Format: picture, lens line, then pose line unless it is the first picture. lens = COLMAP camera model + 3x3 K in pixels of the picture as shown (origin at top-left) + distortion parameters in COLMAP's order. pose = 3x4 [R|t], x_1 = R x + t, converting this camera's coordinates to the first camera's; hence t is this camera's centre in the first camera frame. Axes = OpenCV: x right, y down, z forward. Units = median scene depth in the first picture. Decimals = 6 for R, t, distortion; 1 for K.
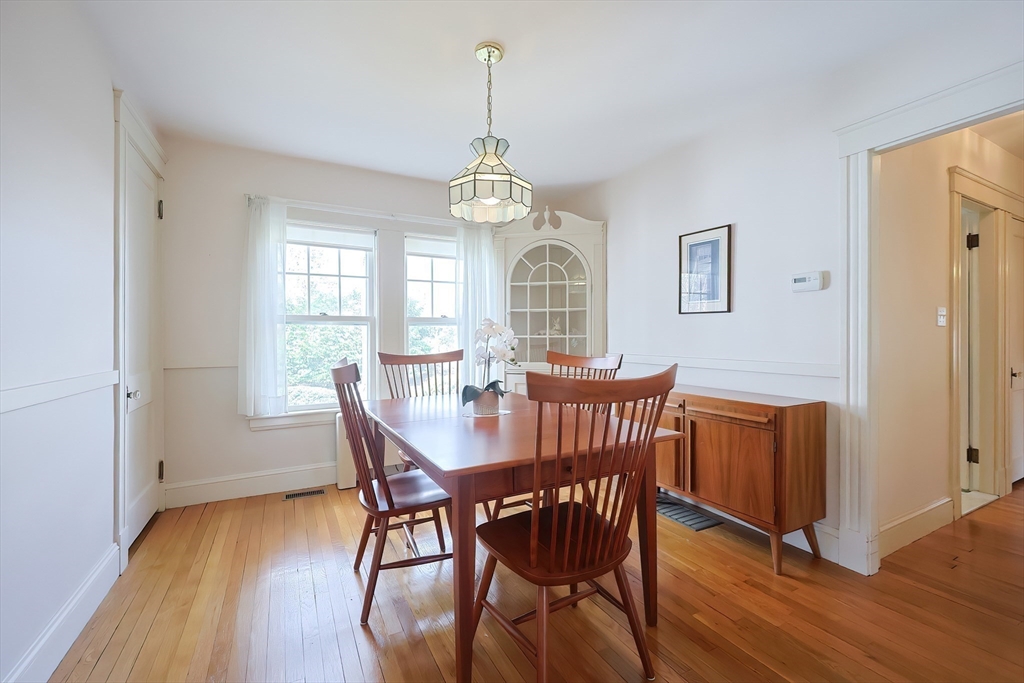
lens RADIAL K [[438.6, 0, 515.4], [0, 438.6, 339.2], [0, 0, 1]] dist [-0.002124, 0.000111]
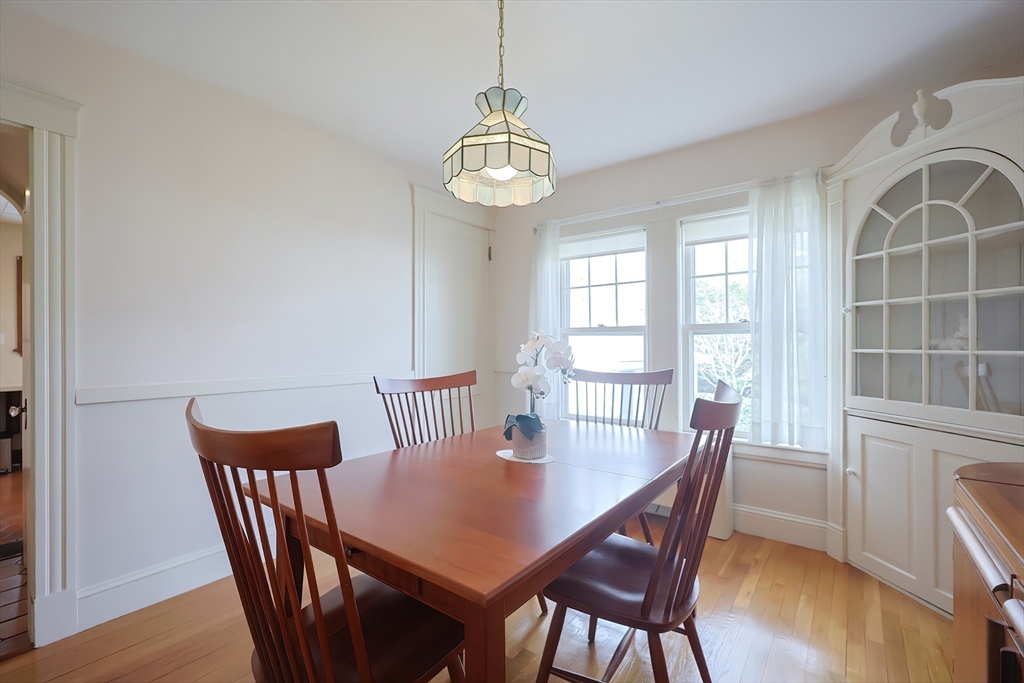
lens RADIAL K [[438.6, 0, 514.1], [0, 438.6, 343.6], [0, 0, 1]] dist [-0.002124, 0.000111]
pose [[0.419864, 0.000736, -0.907587, 0.333686], [-0.003063, 0.999995, -0.000605, -0.014224], [0.907582, 0.003034, 0.419864, 0.378791]]
